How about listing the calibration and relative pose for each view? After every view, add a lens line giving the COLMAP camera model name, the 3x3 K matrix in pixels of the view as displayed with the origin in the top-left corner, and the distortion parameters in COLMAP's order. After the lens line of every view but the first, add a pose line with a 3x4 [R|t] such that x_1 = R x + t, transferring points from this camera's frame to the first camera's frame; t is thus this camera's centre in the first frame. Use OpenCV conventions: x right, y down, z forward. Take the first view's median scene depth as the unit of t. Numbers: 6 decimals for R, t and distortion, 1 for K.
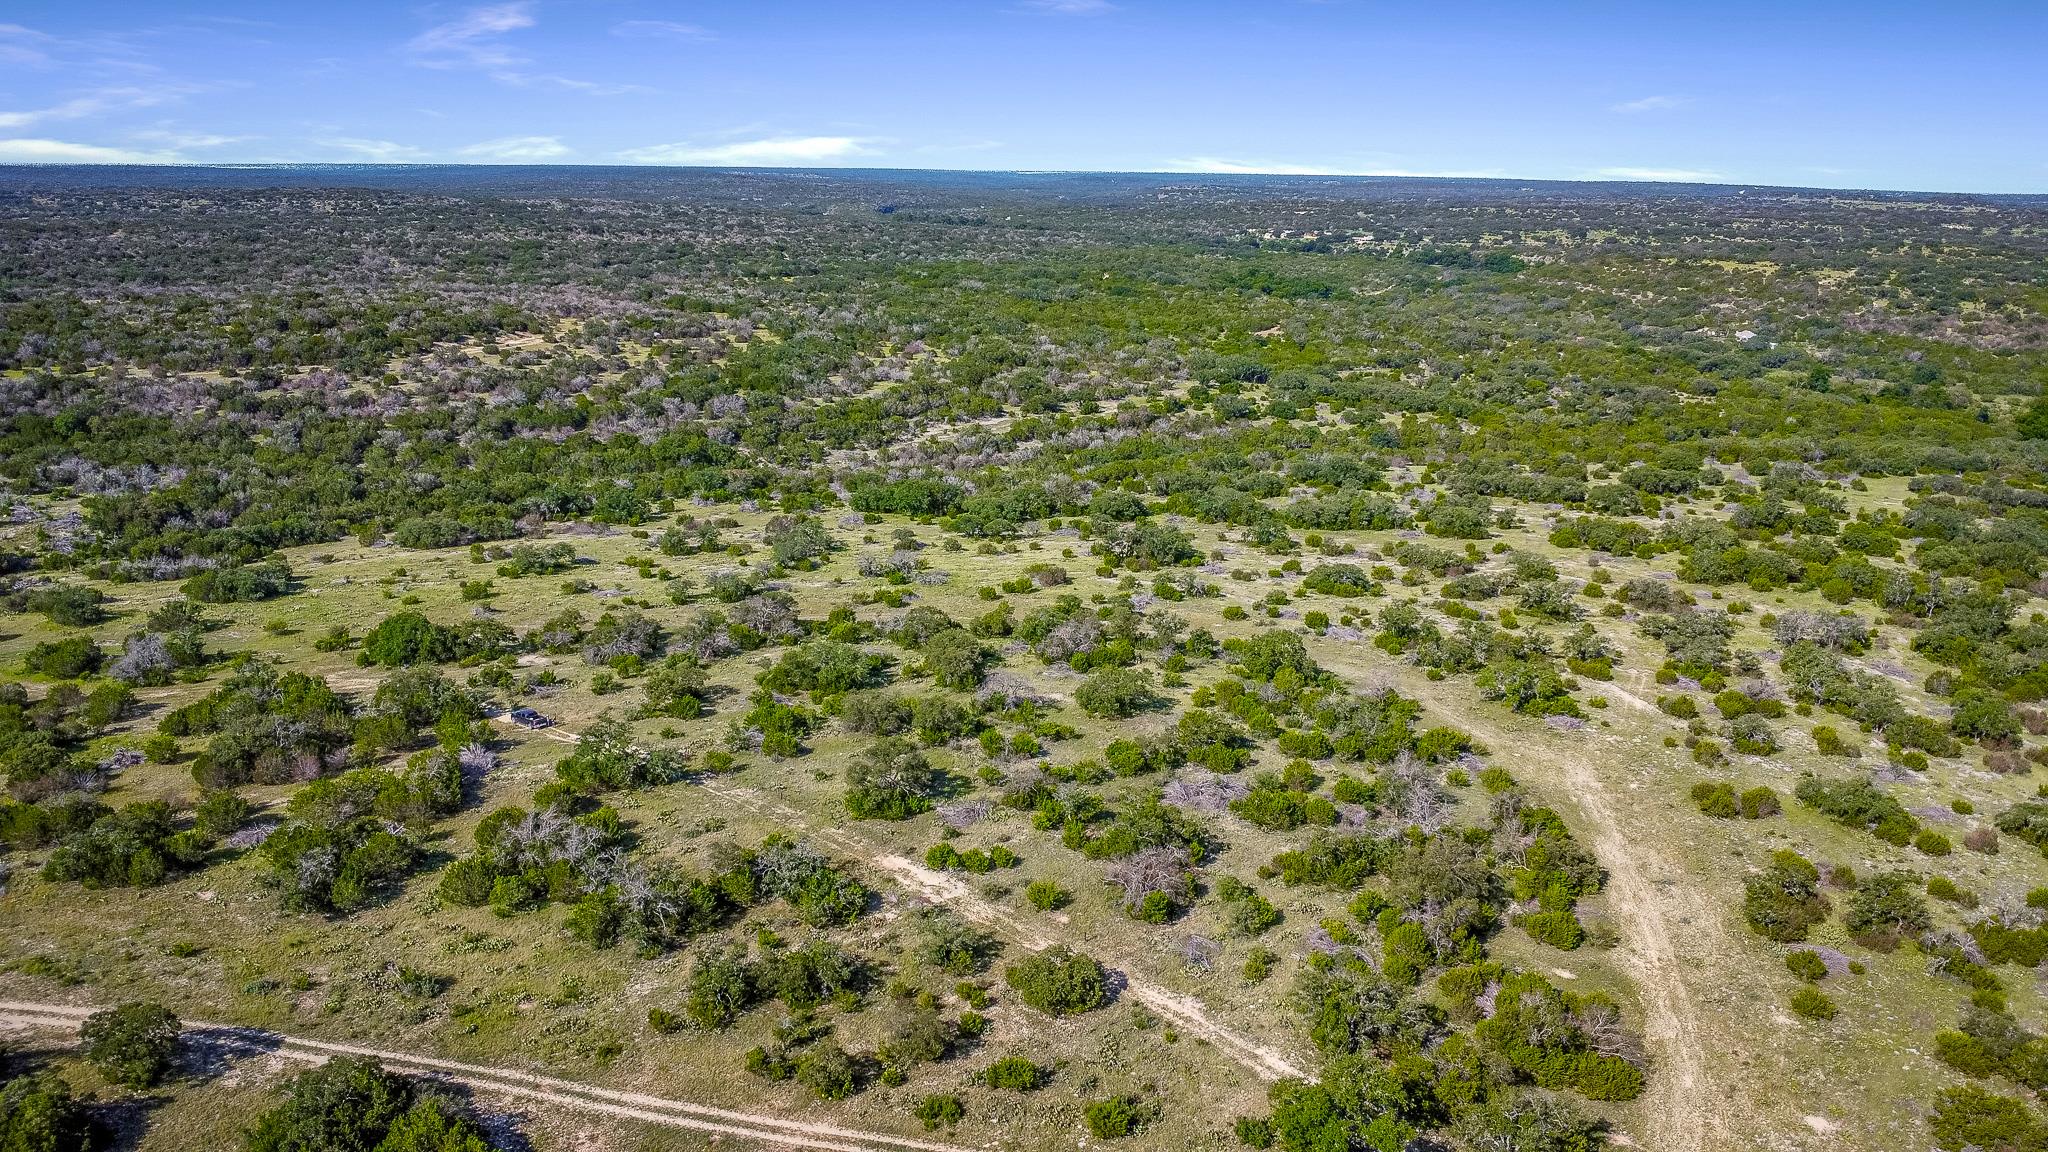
lens RADIAL K [[1460.8, 0, 1025.6], [0, 1460.8, 575.4], [0, 0, 1]] dist [-0.023440, -0.015299]
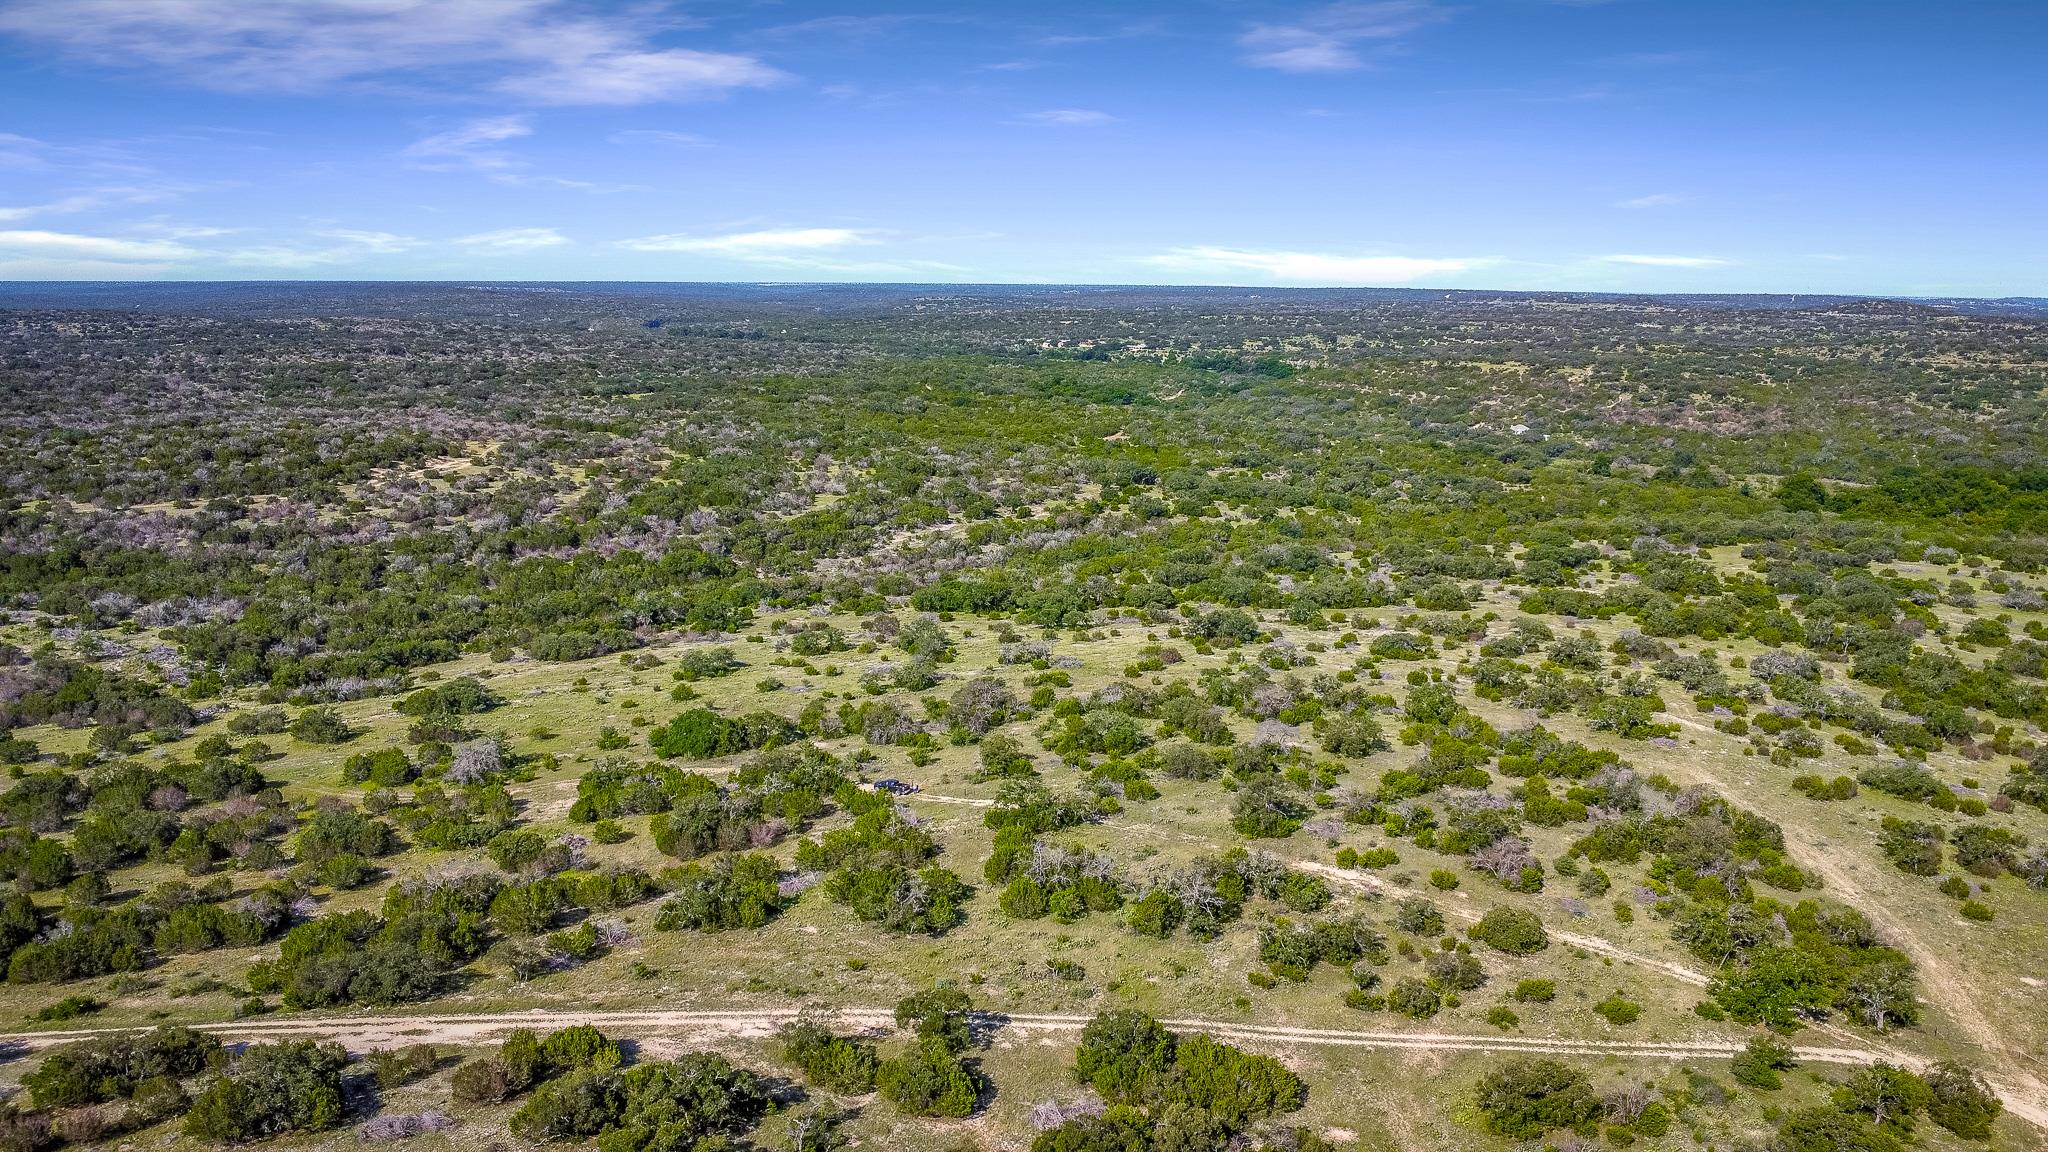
lens RADIAL K [[1460.8, 0, 1013.4], [0, 1460.8, 582.6], [0, 0, 1]] dist [-0.023440, -0.015299]
pose [[0.985414, -0.040811, 0.165206, -0.166722], [0.051761, 0.996700, -0.062528, 0.005126], [-0.162109, 0.070167, 0.984275, -0.068699]]
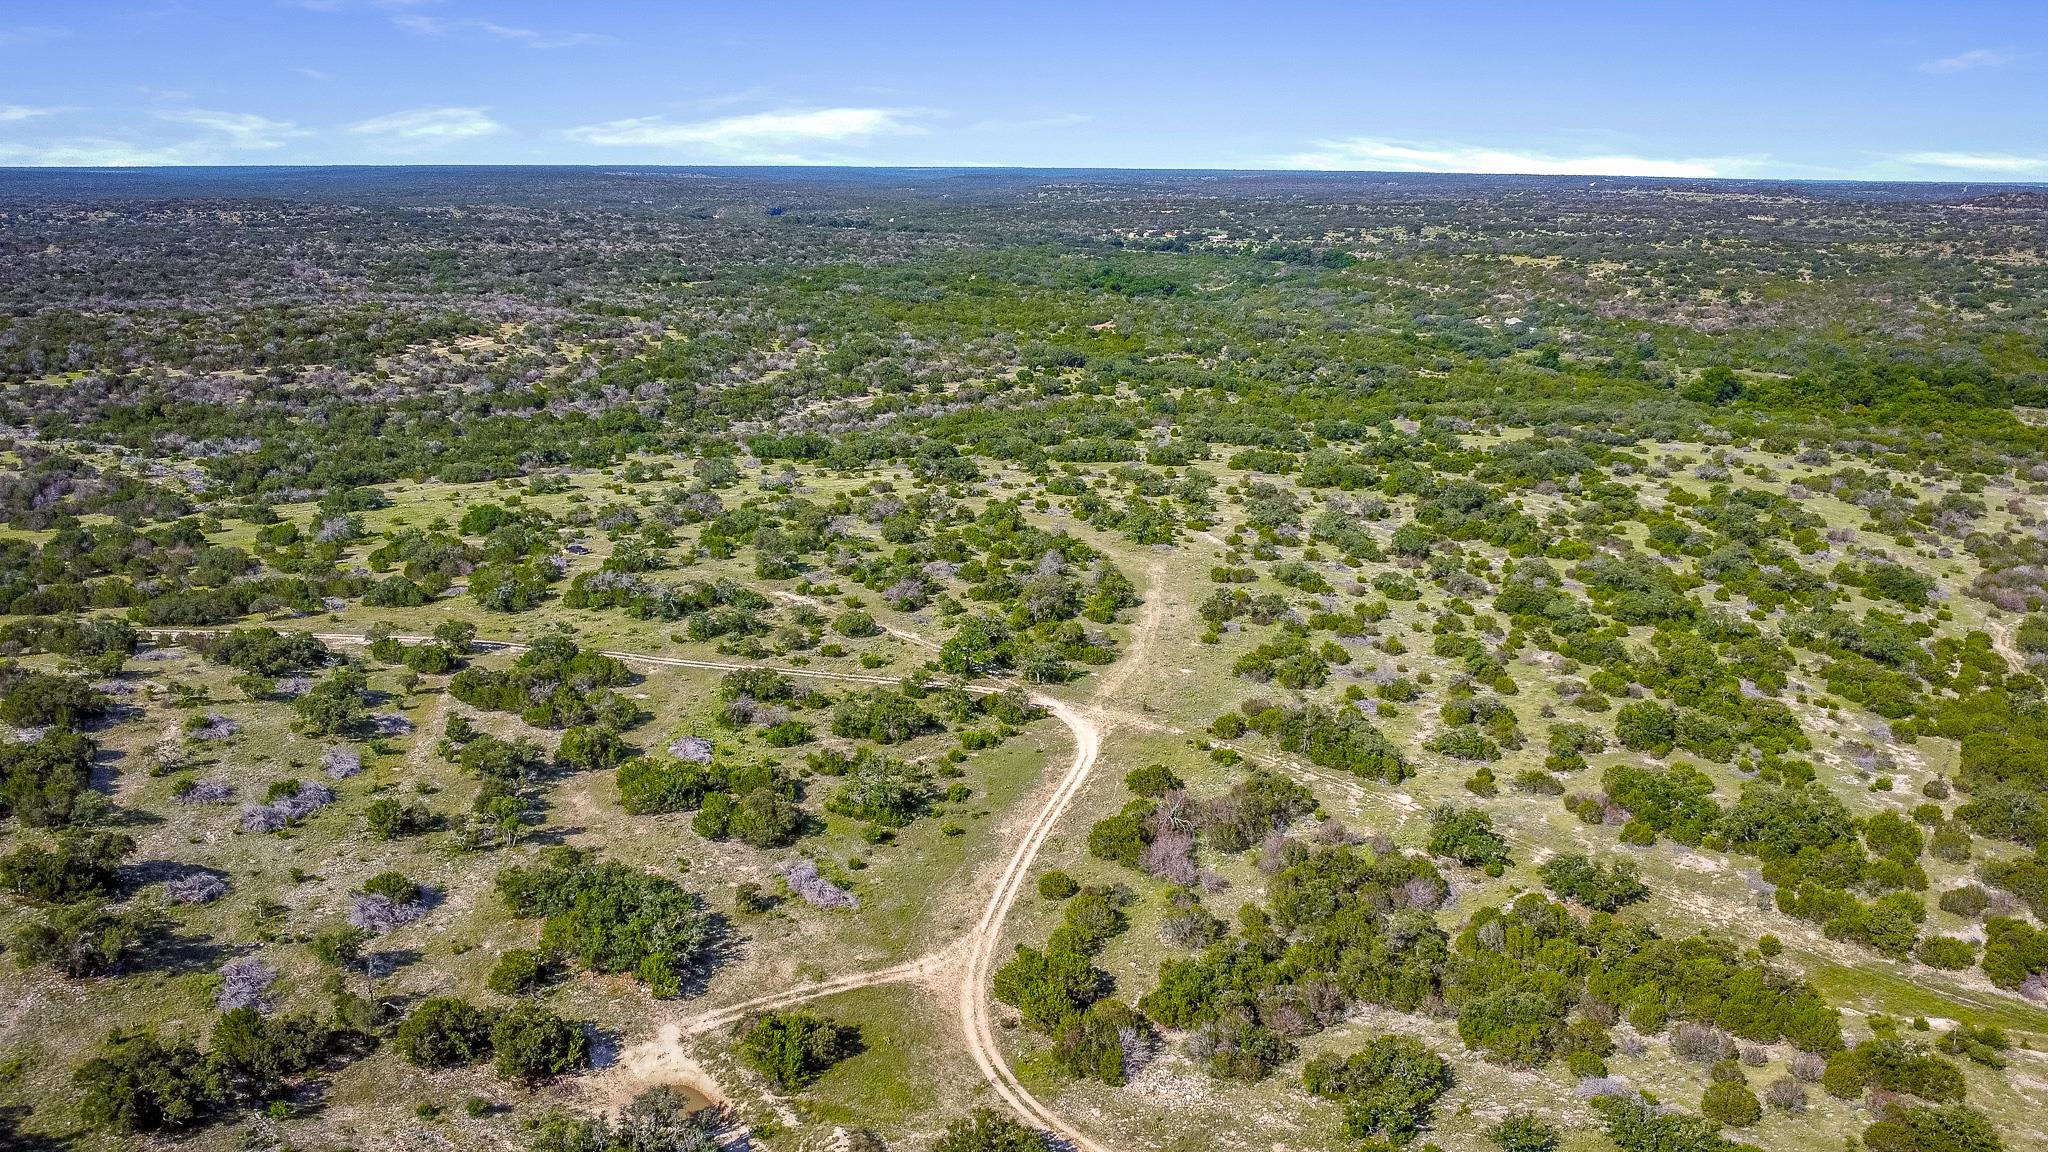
lens RADIAL K [[1460.8, 0, 1020.9], [0, 1460.8, 573.3], [0, 0, 1]] dist [-0.023440, -0.015299]
pose [[0.997542, -0.025400, 0.065305, 0.034865], [0.025246, 0.999676, 0.003188, 0.052272], [-0.065365, -0.001532, 0.997860, -0.325163]]
